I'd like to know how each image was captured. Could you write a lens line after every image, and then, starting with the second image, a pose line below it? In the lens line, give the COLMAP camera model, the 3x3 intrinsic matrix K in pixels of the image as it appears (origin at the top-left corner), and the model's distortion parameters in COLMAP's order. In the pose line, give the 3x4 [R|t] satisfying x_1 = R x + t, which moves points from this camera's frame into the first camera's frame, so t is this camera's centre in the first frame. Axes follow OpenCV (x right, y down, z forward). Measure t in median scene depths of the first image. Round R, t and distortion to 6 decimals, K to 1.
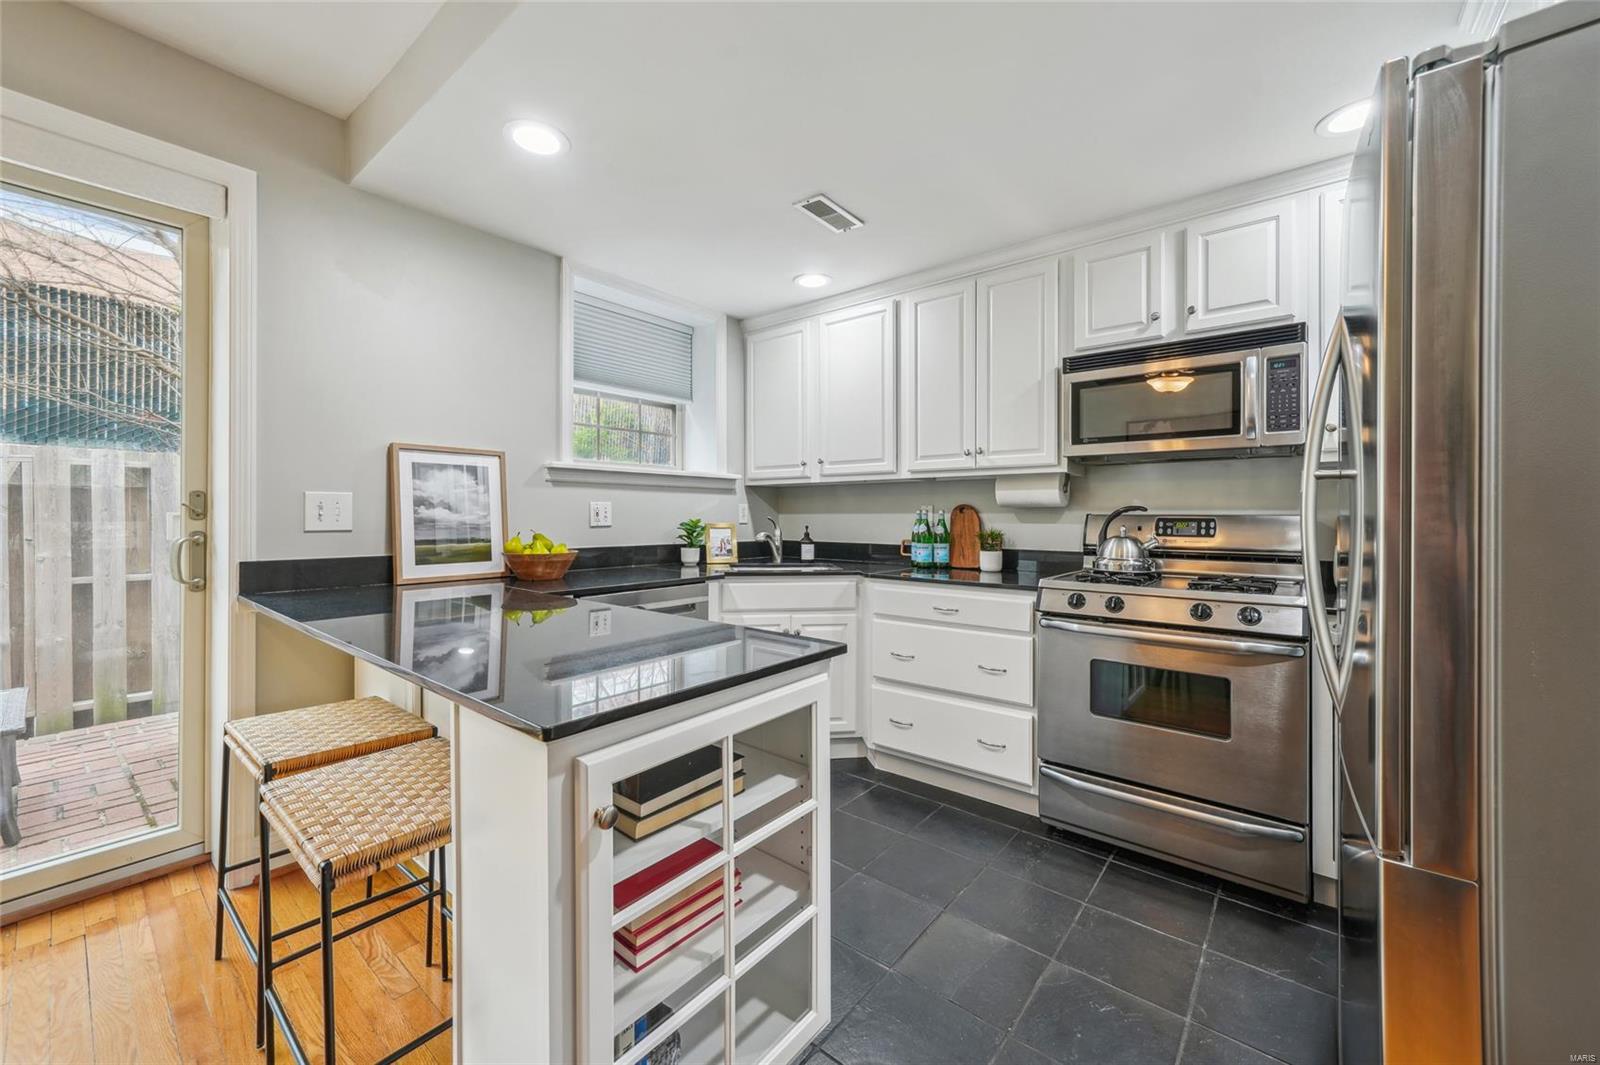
lens RADIAL K [[622.5, 0, 797.6], [0, 622.5, 513.7], [0, 0, 1]] dist [0.001008, 0.000546]
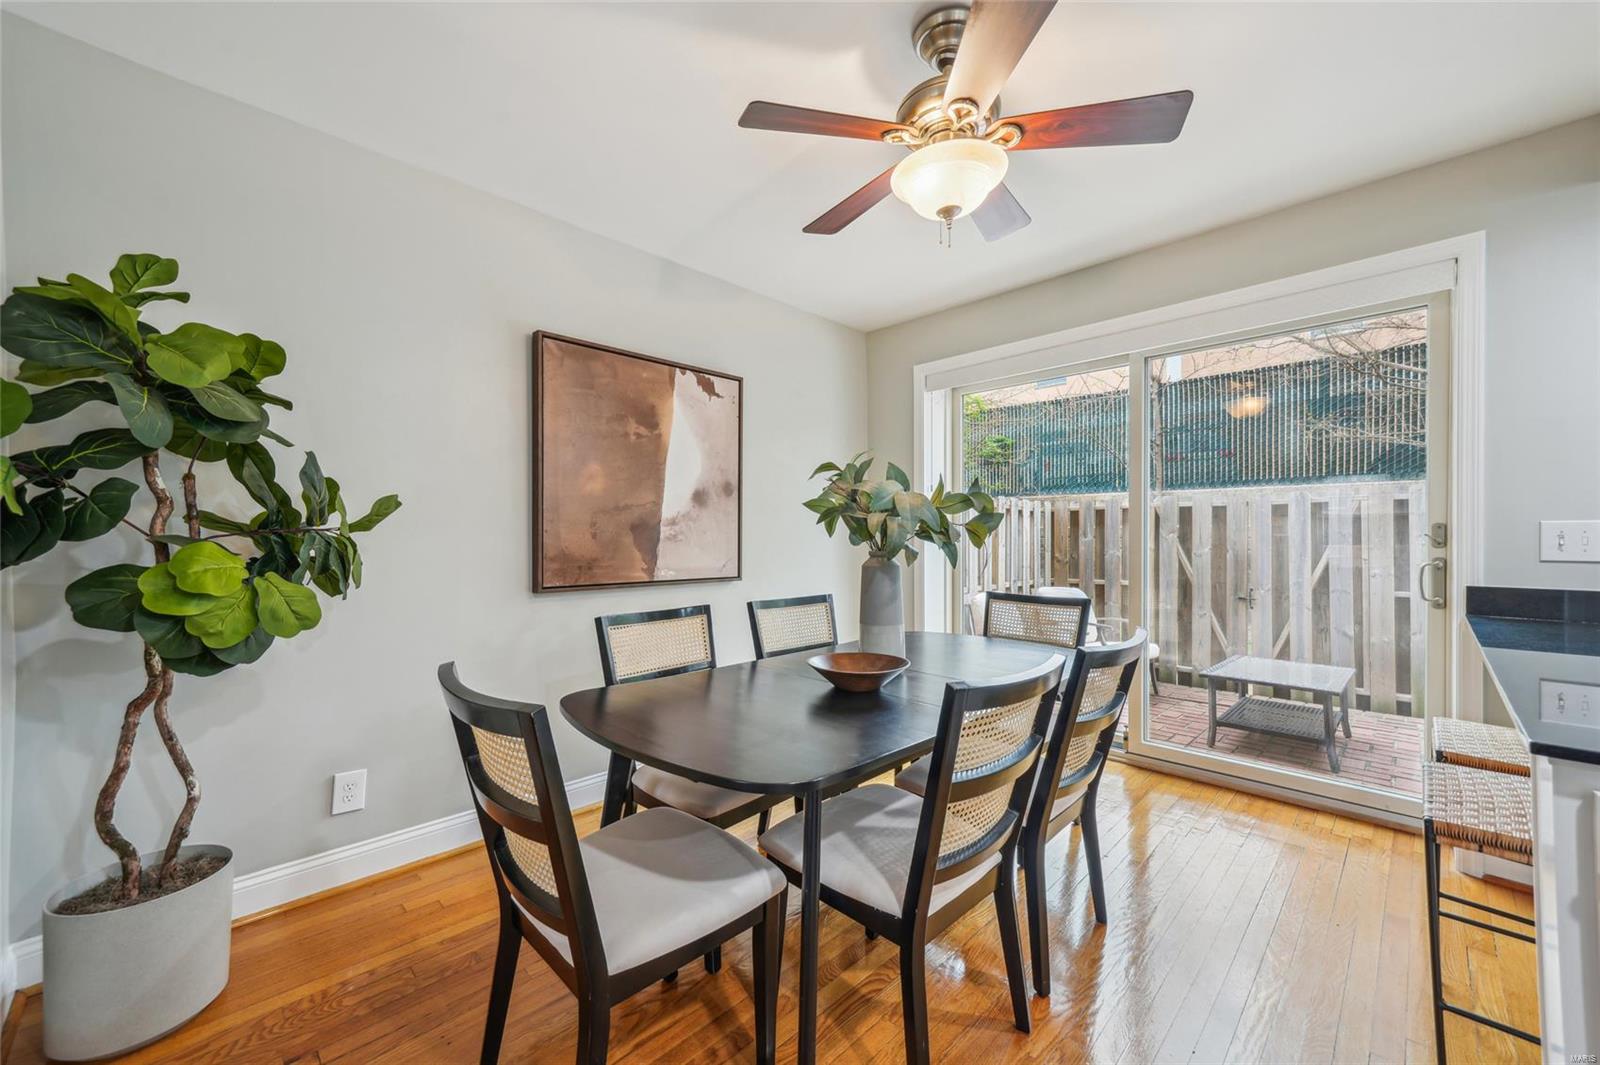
lens RADIAL K [[622.5, 0, 803.2], [0, 622.5, 535.7], [0, 0, 1]] dist [0.001008, 0.000546]
pose [[-0.097587, -0.004366, -0.995217, 0.260748], [0.004731, 0.999977, -0.004851, -0.010563], [0.995216, -0.005181, -0.097564, -0.064694]]
